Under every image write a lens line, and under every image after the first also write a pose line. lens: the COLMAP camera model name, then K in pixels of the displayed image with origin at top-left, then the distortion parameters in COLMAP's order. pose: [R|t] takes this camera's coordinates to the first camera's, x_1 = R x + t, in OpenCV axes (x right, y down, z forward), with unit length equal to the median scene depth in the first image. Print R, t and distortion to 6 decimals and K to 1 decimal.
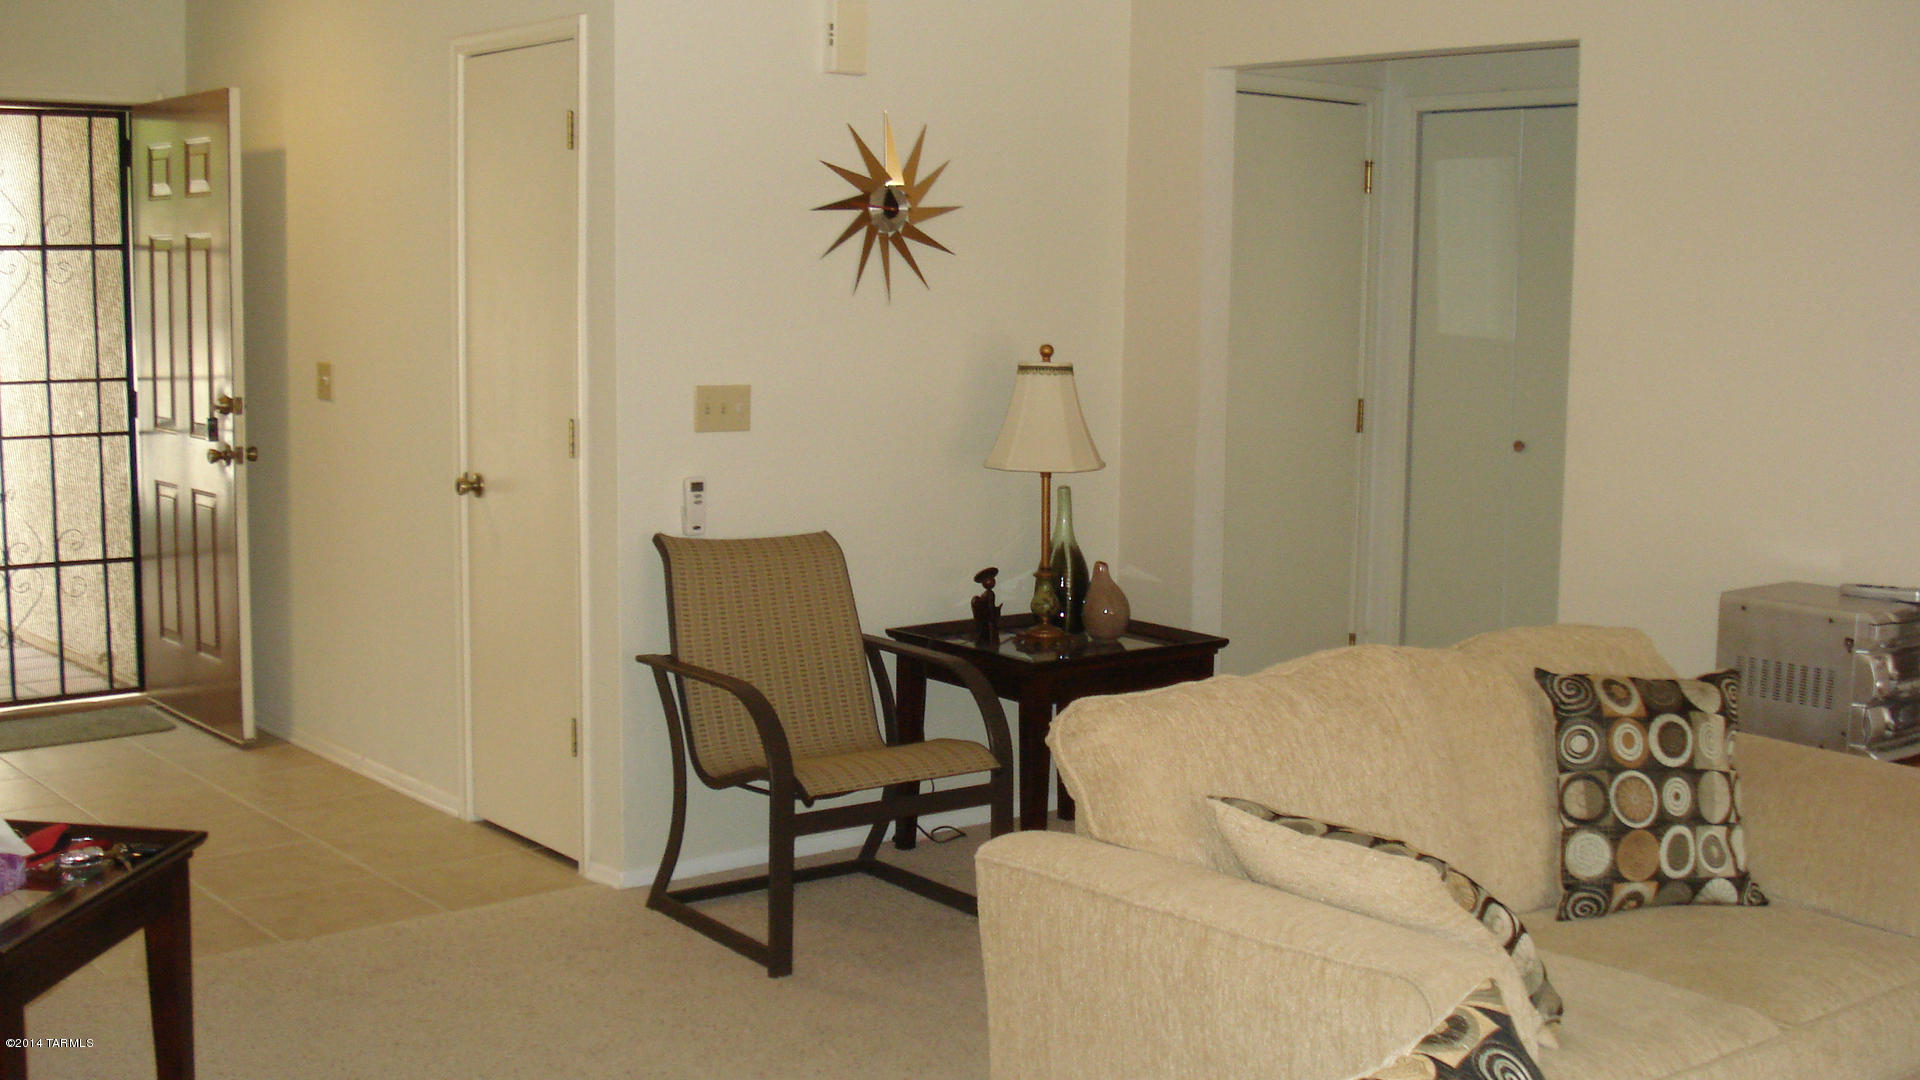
lens RADIAL K [[2161.9, 0, 960.0], [0, 2161.9, 540.0], [0, 0, 1]] dist [-0.056764, -0.146883]
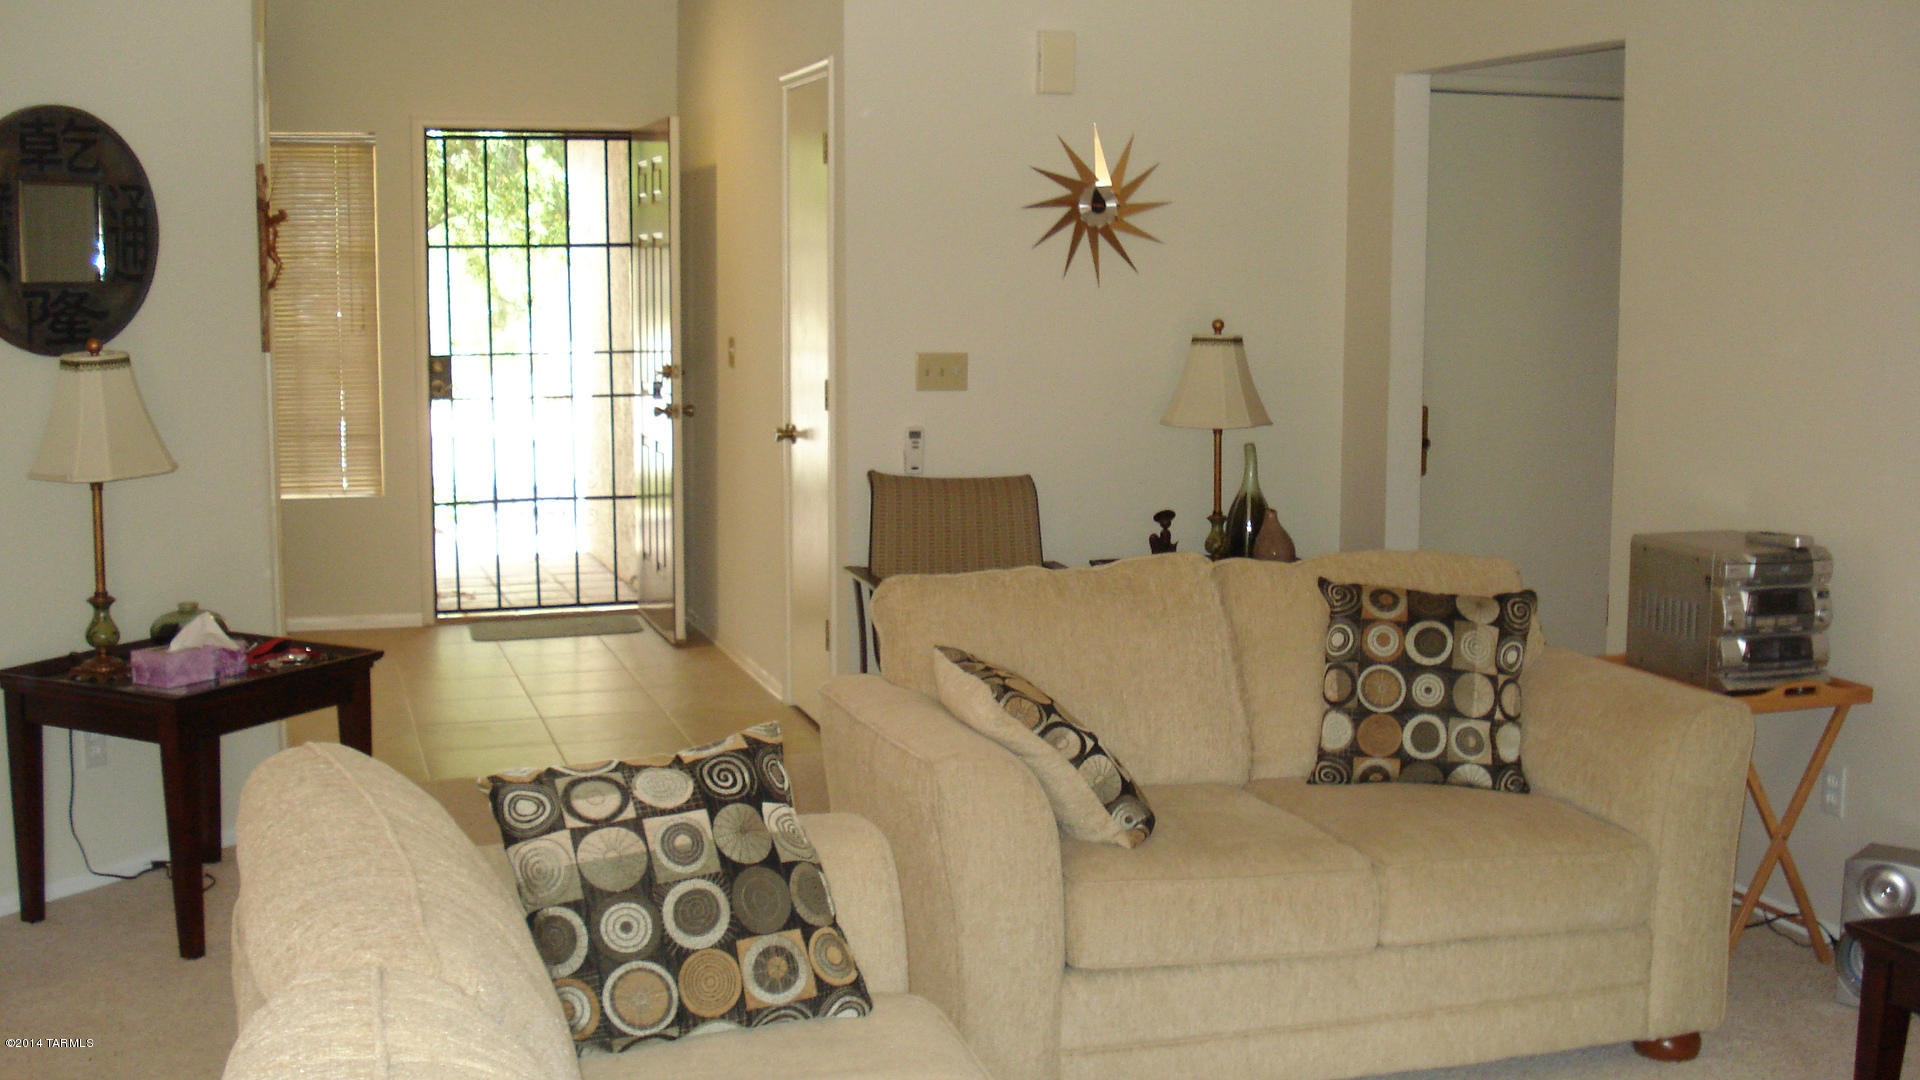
lens RADIAL K [[2161.9, 0, 960.0], [0, 2161.9, 540.0], [0, 0, 1]] dist [-0.056764, -0.146883]
pose [[0.928707, 0.035203, -0.369140, 0.520210], [-0.034690, 0.999366, 0.008027, 0.035659], [0.369188, 0.005351, 0.929339, -0.196134]]
